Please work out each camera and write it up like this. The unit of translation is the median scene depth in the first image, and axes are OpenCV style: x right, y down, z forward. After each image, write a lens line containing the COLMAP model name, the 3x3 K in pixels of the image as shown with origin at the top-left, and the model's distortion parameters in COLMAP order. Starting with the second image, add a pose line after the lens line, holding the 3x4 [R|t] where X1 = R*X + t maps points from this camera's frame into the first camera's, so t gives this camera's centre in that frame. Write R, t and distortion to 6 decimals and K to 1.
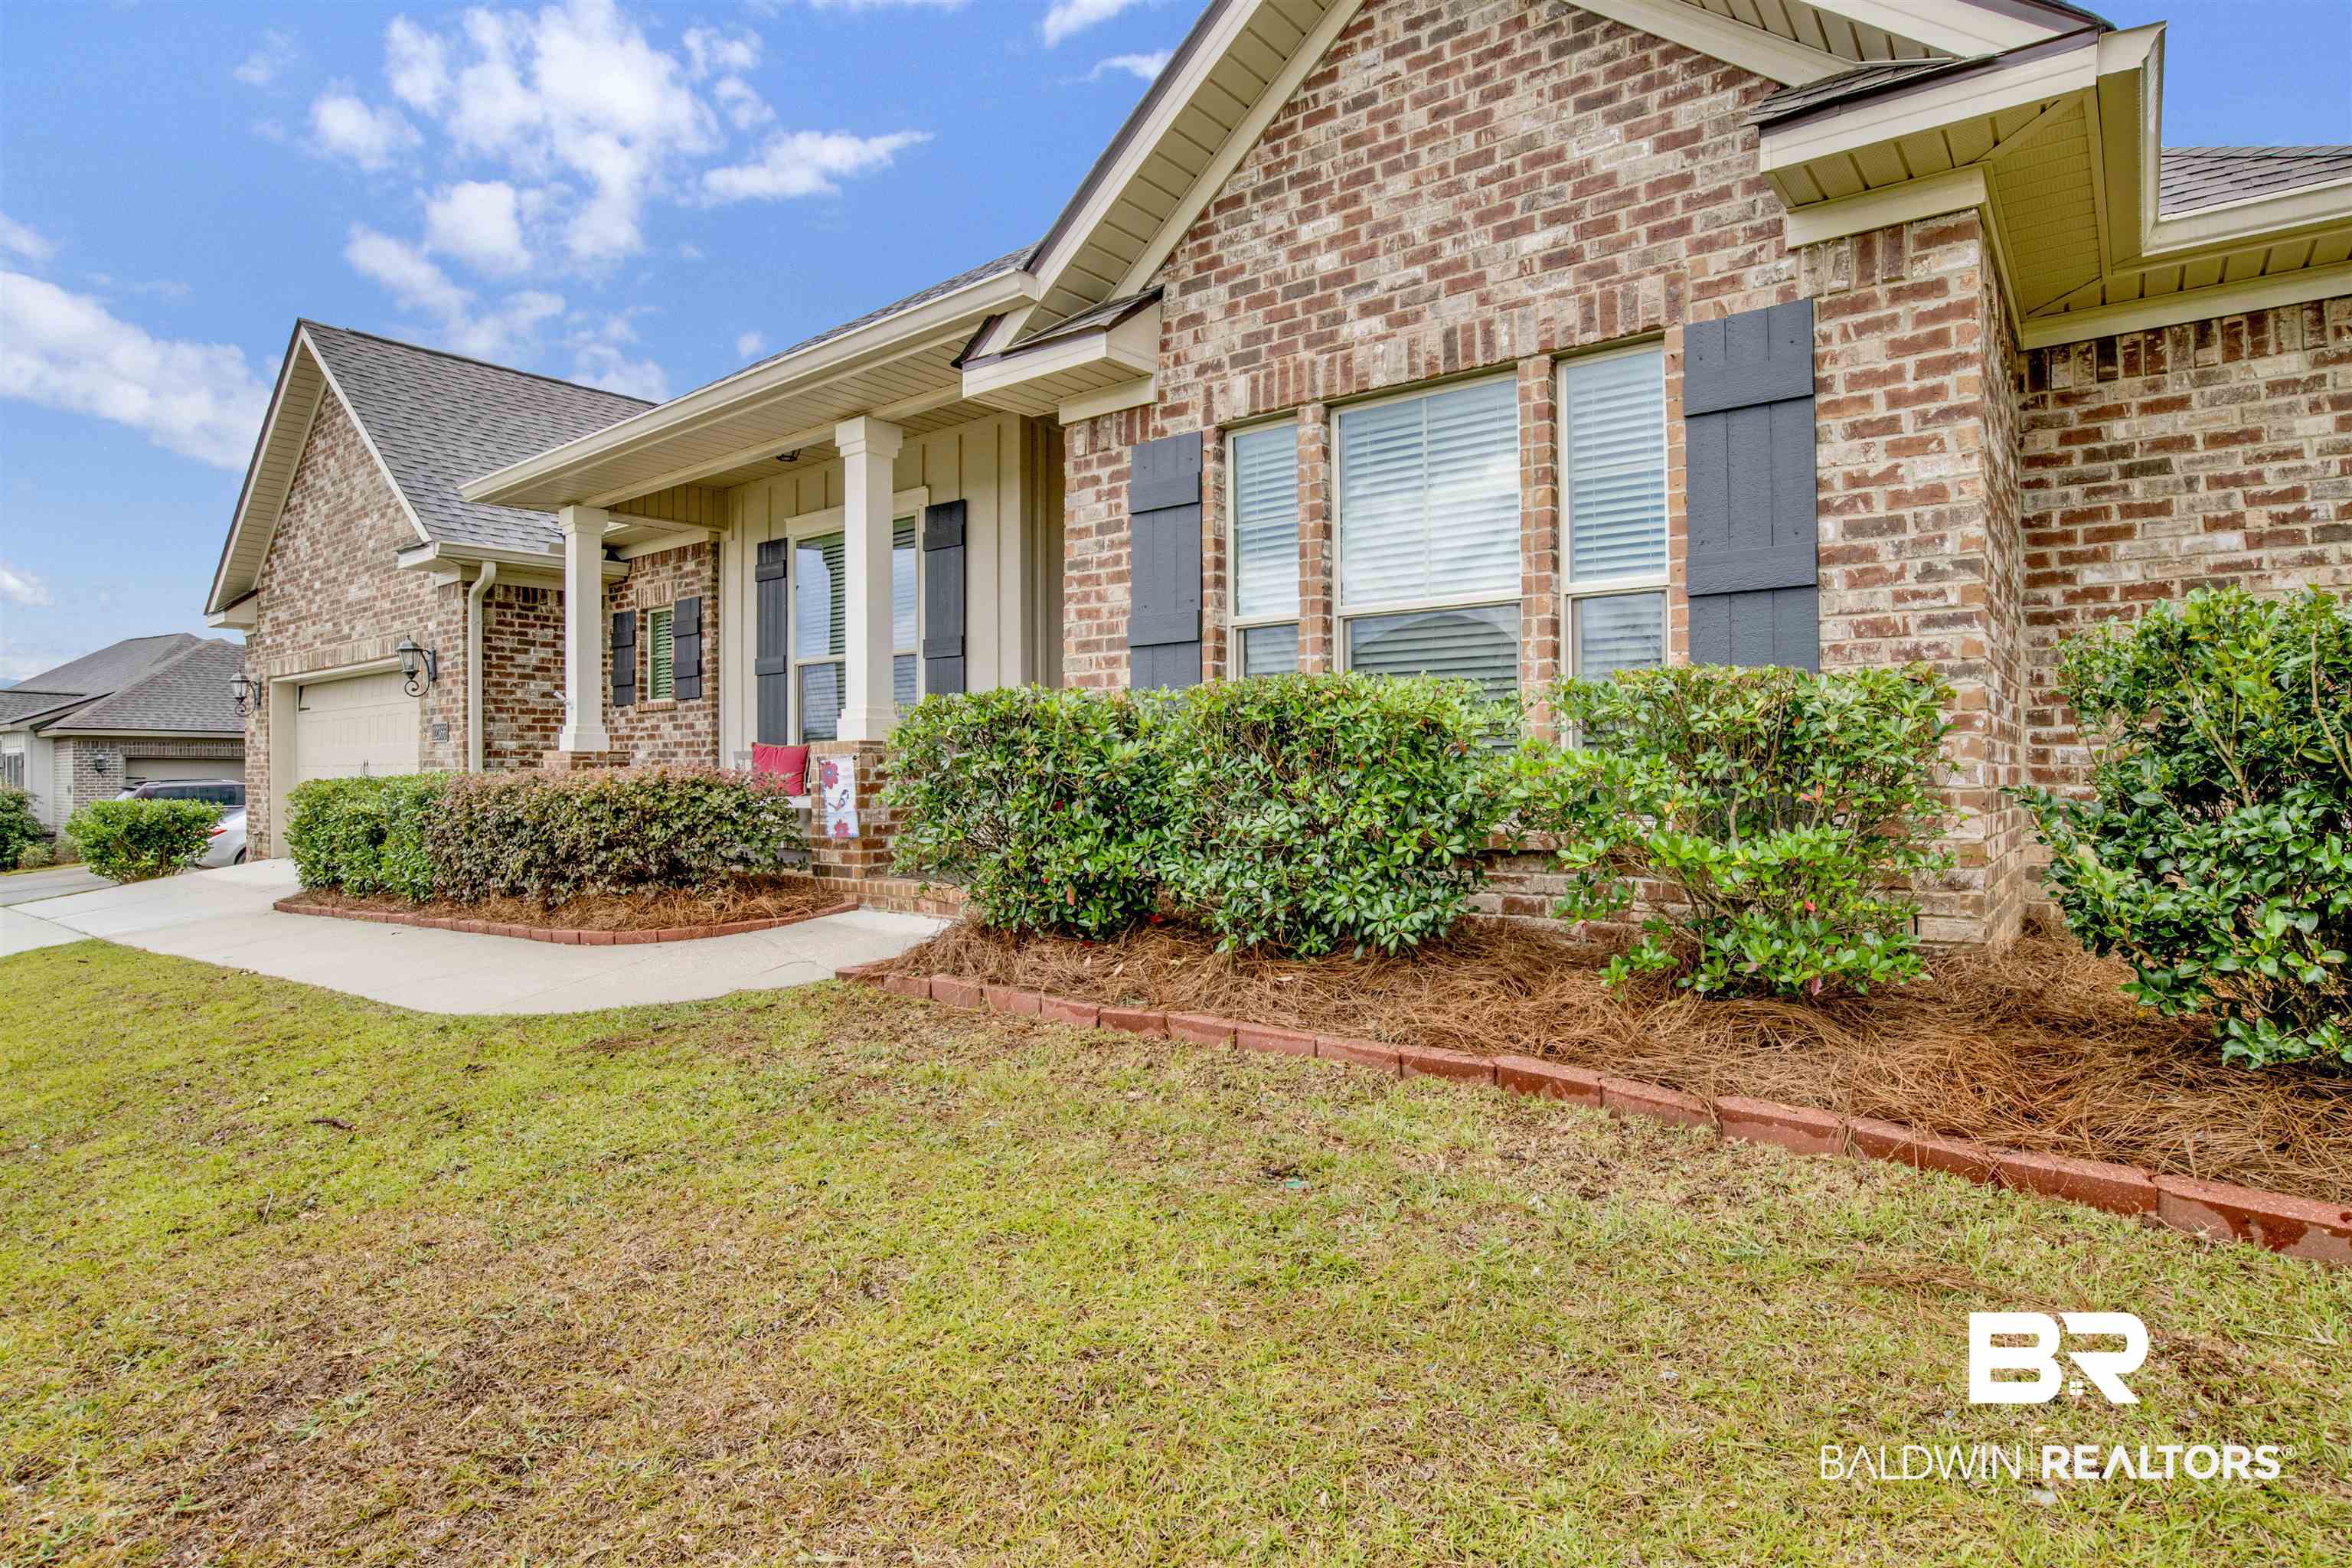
lens RADIAL K [[1234.2, 0, 1193.4], [0, 1234.2, 771.2], [0, 0, 1]] dist [-0.066576, 0.019513]
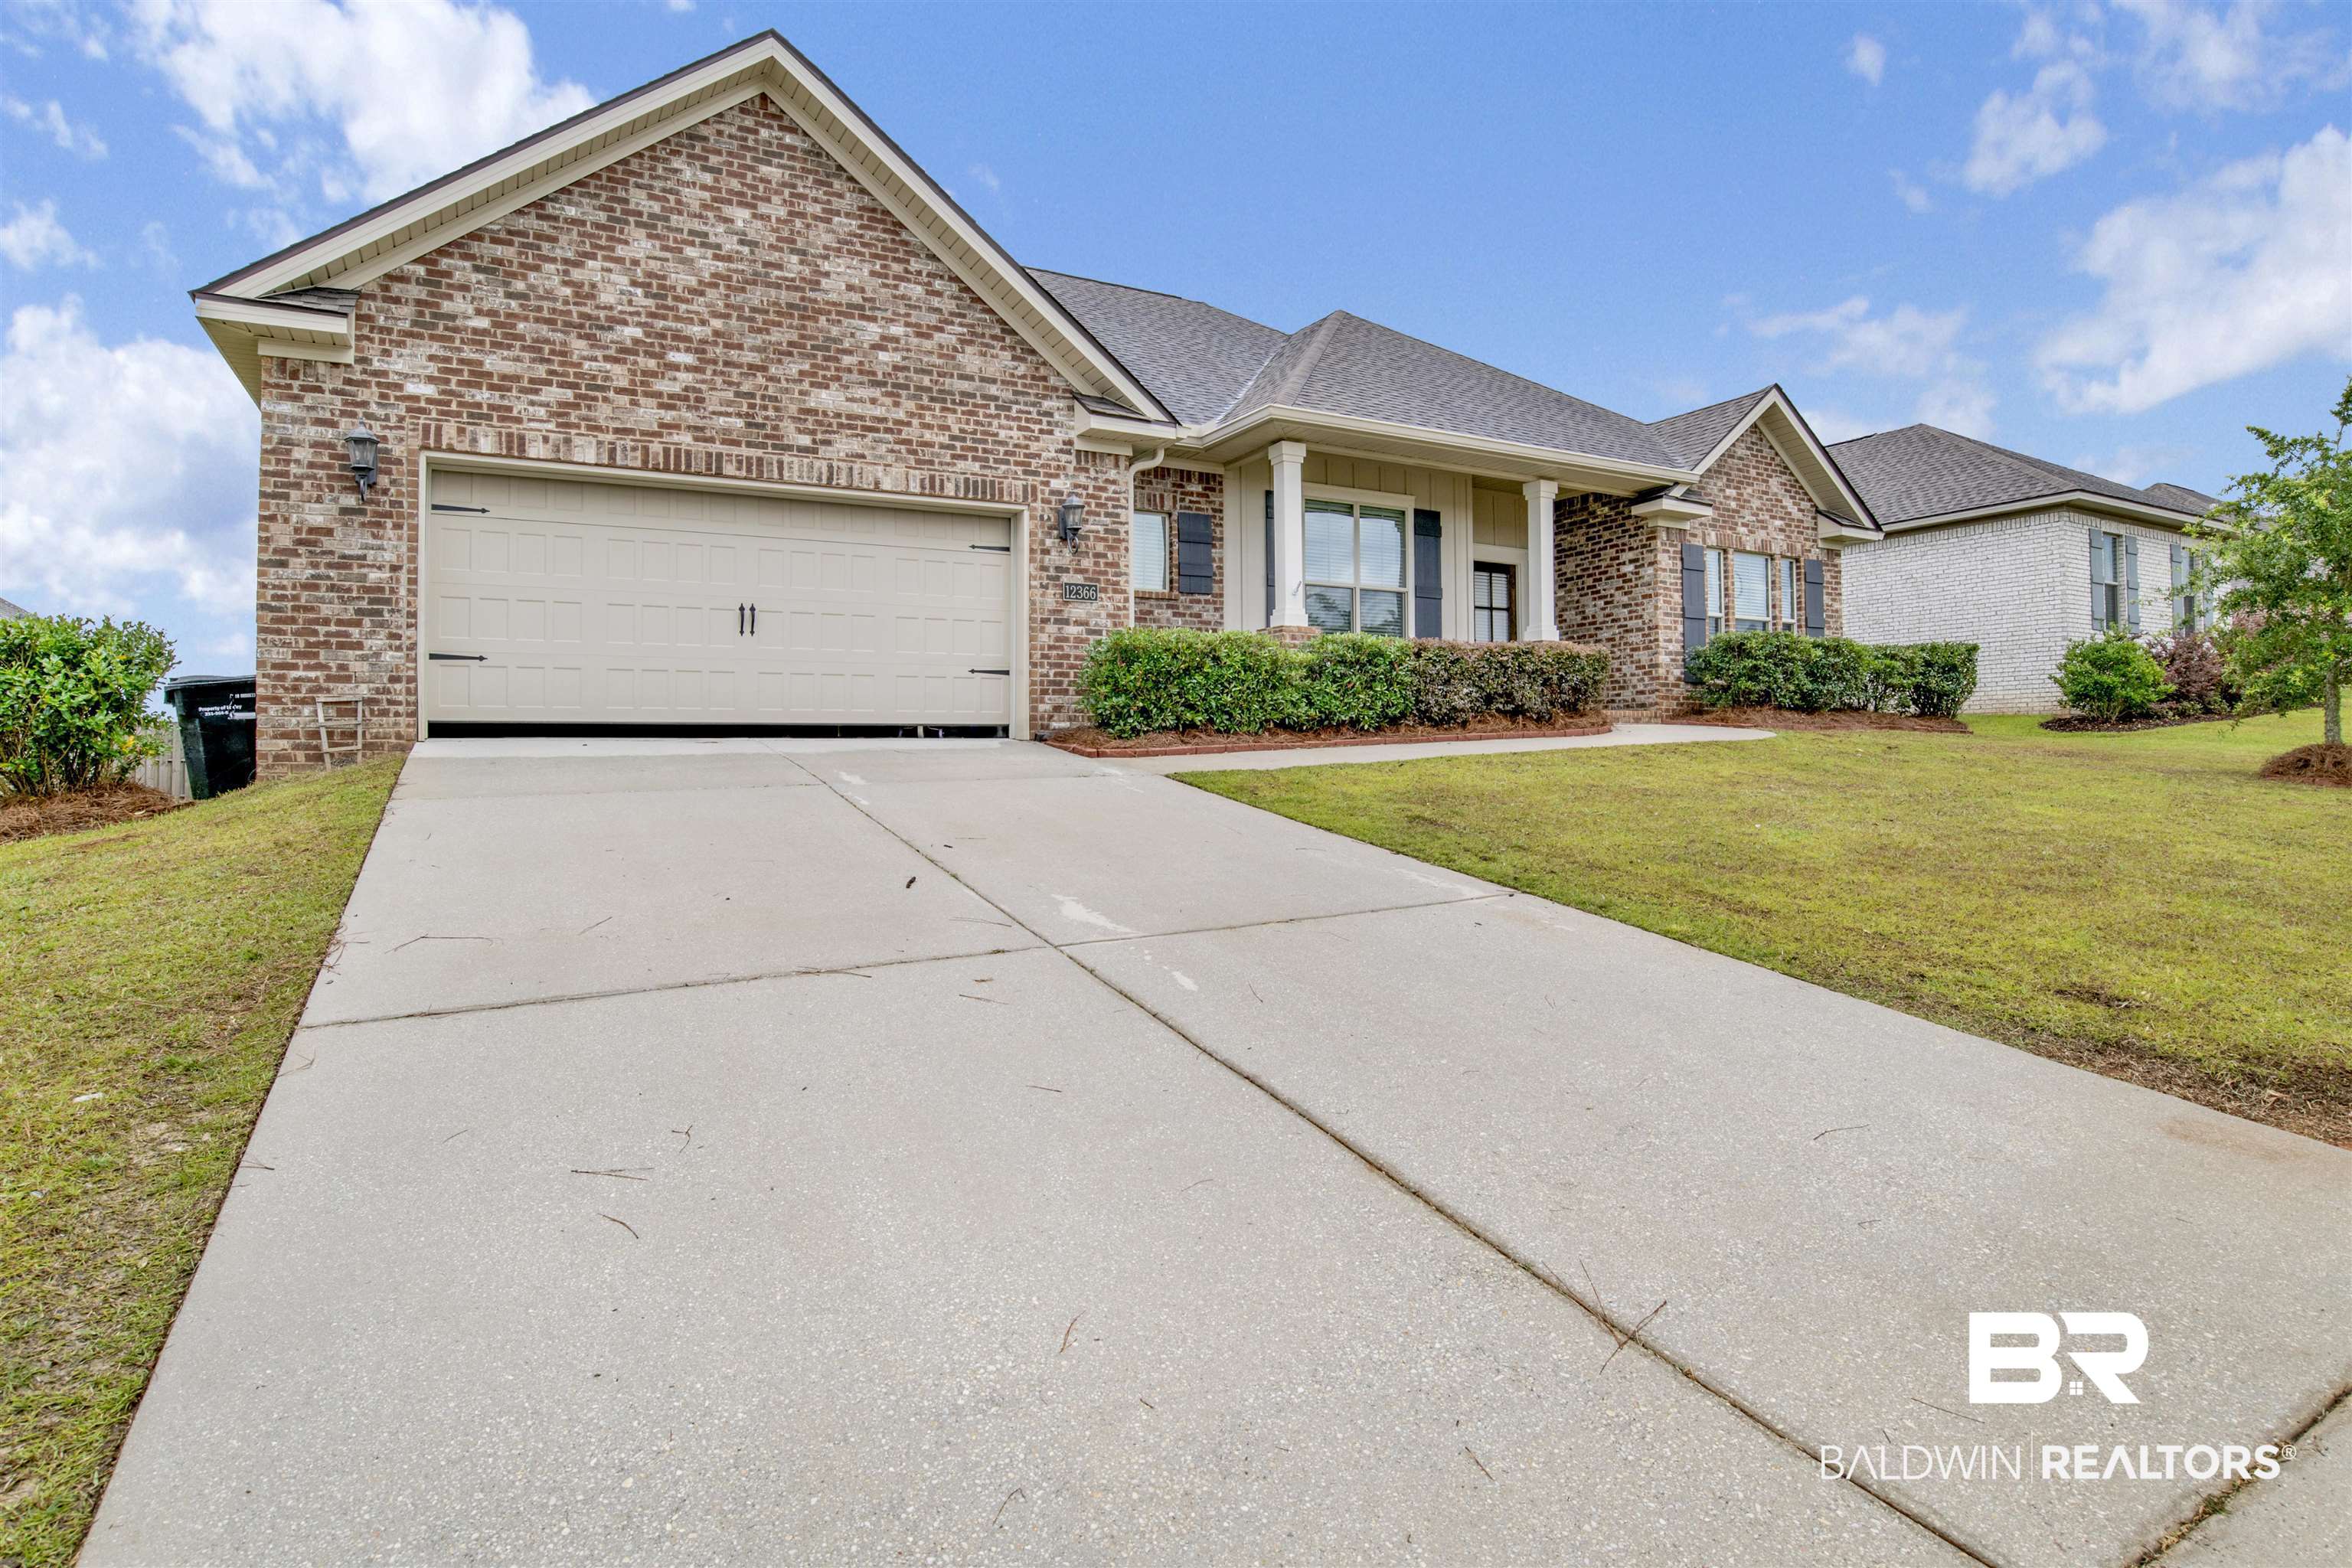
lens RADIAL K [[1213.5, 0, 1178.3], [0, 1213.5, 736.4], [0, 0, 1]] dist [-0.075951, 0.026397]
pose [[0.394146, 0.018991, 0.918852, -3.156448], [0.005925, 0.999713, -0.023203, 0.233856], [-0.919029, 0.014590, 0.393920, 1.078548]]
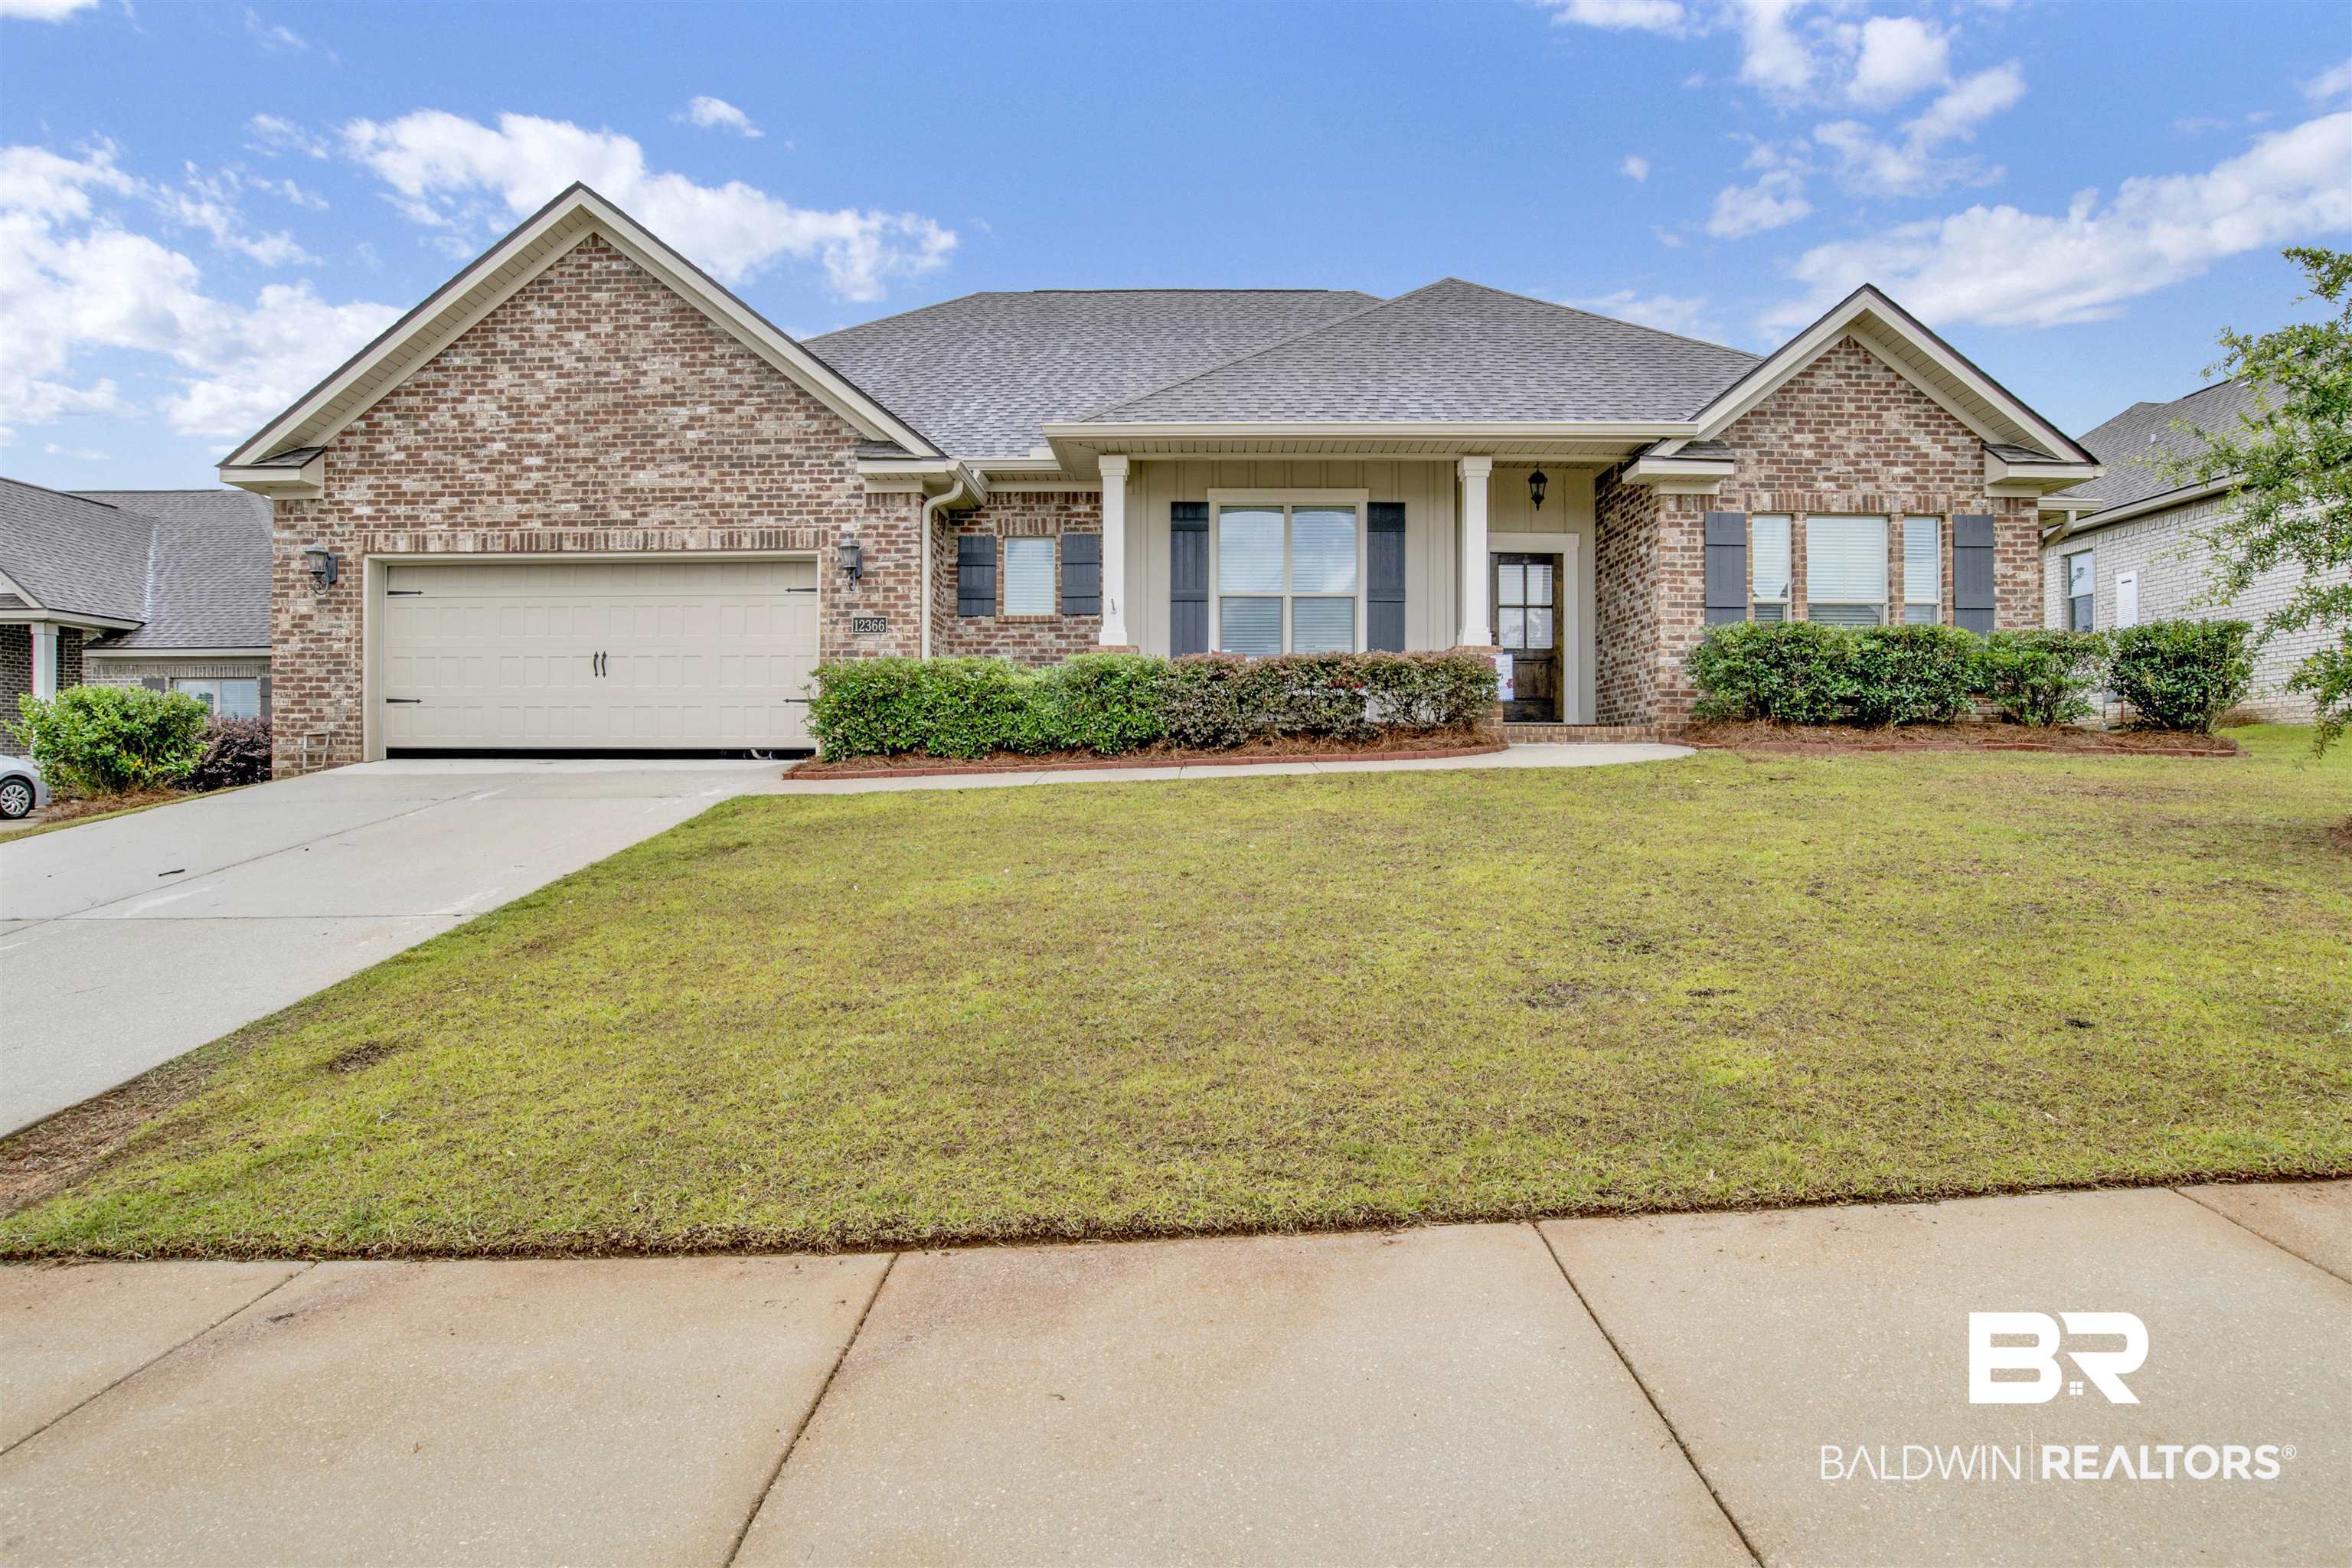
lens RADIAL K [[1234.2, 0, 1193.4], [0, 1234.2, 771.2], [0, 0, 1]] dist [-0.066576, 0.019513]
pose [[0.795477, 0.005209, 0.605961, -2.204667], [-0.006396, 0.999980, -0.000199, 0.204558], [-0.605950, -0.003717, 0.795494, -0.149842]]
